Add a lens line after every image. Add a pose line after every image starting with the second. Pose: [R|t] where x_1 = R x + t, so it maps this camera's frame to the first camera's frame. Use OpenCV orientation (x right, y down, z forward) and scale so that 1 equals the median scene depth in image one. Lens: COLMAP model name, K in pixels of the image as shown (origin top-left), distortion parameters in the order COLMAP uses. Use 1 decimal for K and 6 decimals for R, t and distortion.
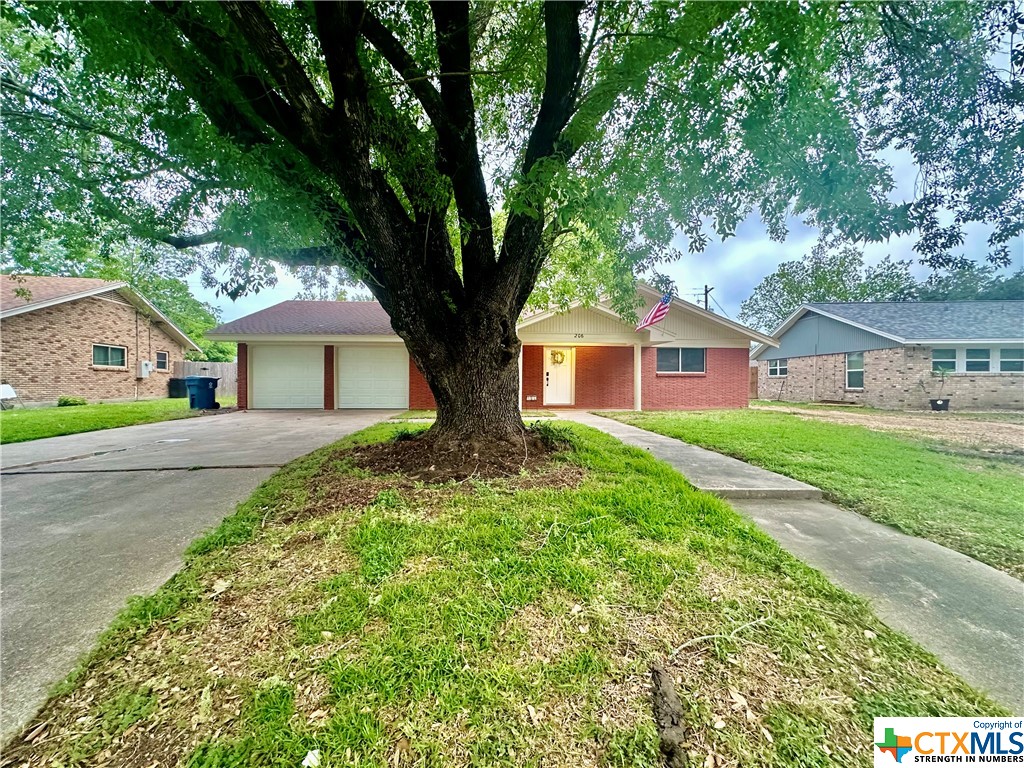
lens RADIAL K [[410.3, 0, 514.2], [0, 410.3, 382.1], [0, 0, 1]] dist [0.001460, -0.000464]
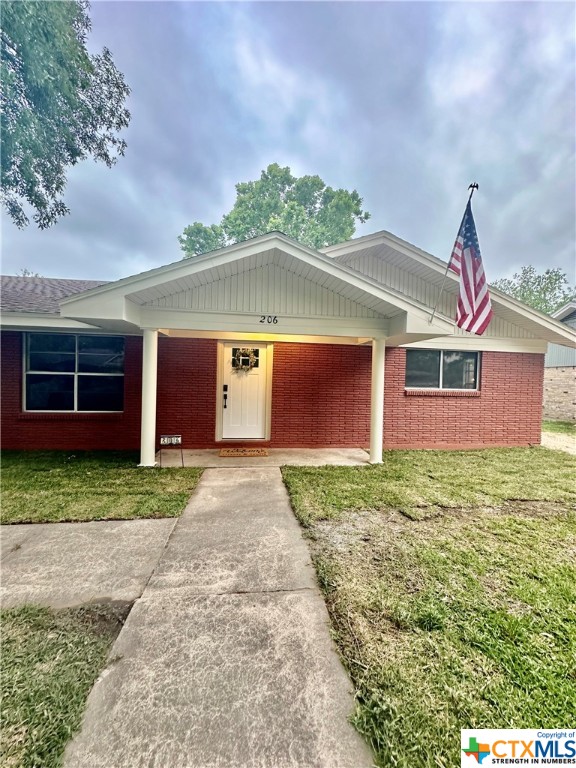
lens RADIAL K [[307.7, 0, 290.0], [0, 307.7, 379.3], [0, 0, 1]] dist [0.001460, -0.000464]
pose [[0.998003, 0.022314, 0.059092, 0.147055], [-0.022588, 0.999737, 0.003969, -0.036063], [-0.058988, -0.005296, 0.998245, 0.551169]]
